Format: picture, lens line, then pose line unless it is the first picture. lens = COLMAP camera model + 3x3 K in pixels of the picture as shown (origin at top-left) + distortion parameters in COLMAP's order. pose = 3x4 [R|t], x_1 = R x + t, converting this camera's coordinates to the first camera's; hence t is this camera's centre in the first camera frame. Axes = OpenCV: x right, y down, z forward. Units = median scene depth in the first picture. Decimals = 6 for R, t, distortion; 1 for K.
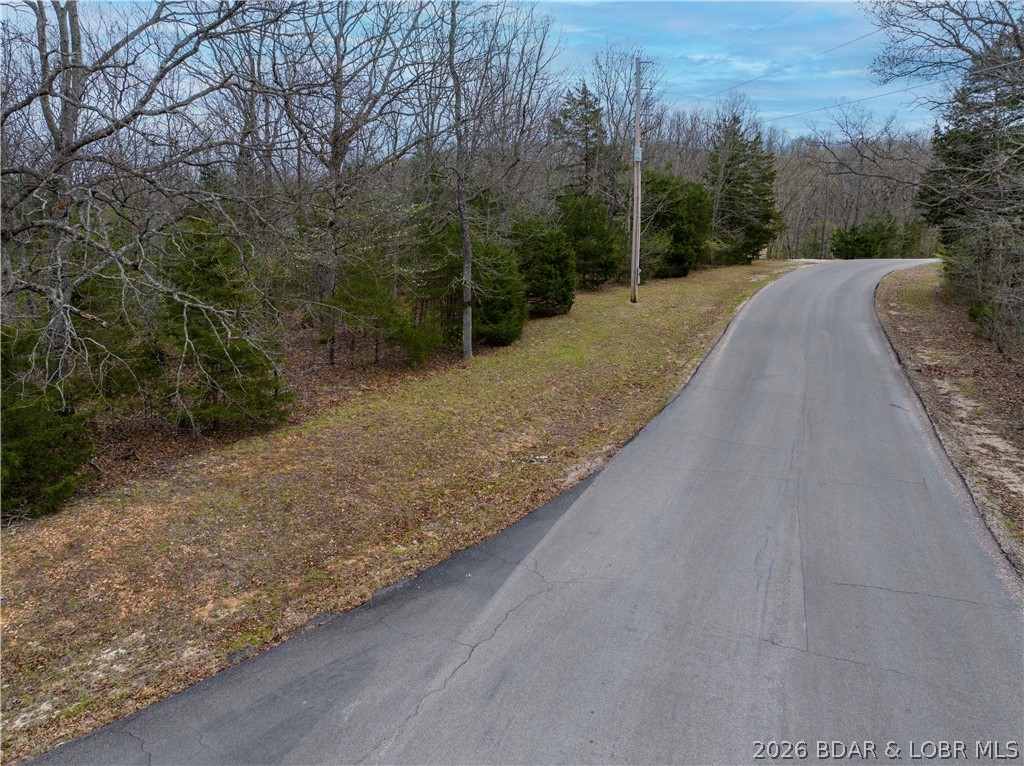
lens RADIAL K [[814.7, 0, 512.0], [0, 814.7, 383.0], [0, 0, 1]] dist [-0.005659, -0.001321]
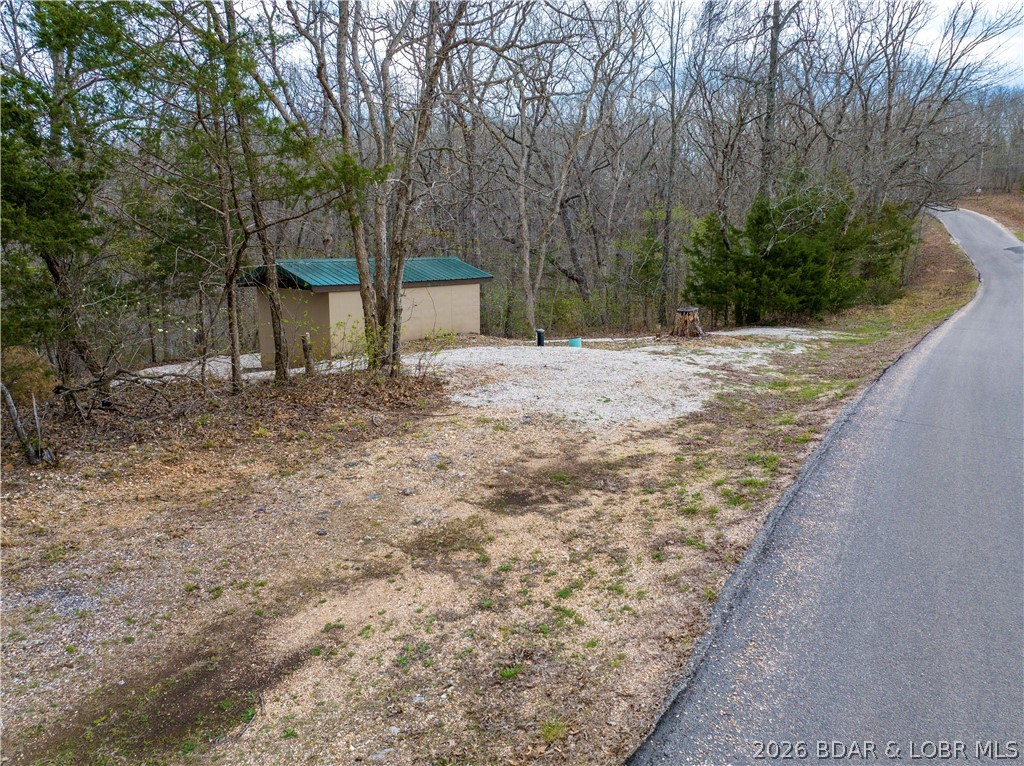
lens RADIAL K [[814.7, 0, 512.0], [0, 814.7, 383.0], [0, 0, 1]] dist [-0.005659, -0.001321]
pose [[0.987331, -0.029884, 0.155834, 0.391717], [0.031382, 0.999482, -0.007163, -0.180347], [-0.155539, 0.011962, 0.987757, 1.001091]]
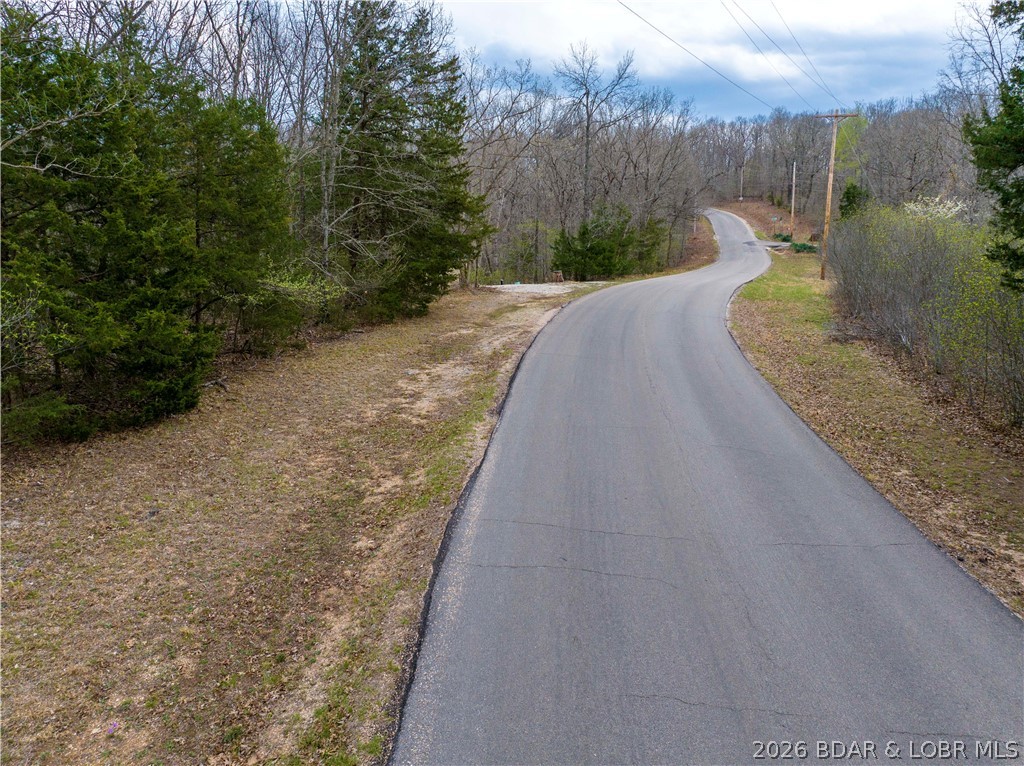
lens RADIAL K [[814.7, 0, 512.0], [0, 814.7, 383.0], [0, 0, 1]] dist [-0.005659, -0.001321]
pose [[0.934136, -0.072759, 0.349421, 0.180306], [0.074473, 0.997186, 0.008547, -0.109682], [-0.349060, 0.018038, 0.936927, 0.572999]]
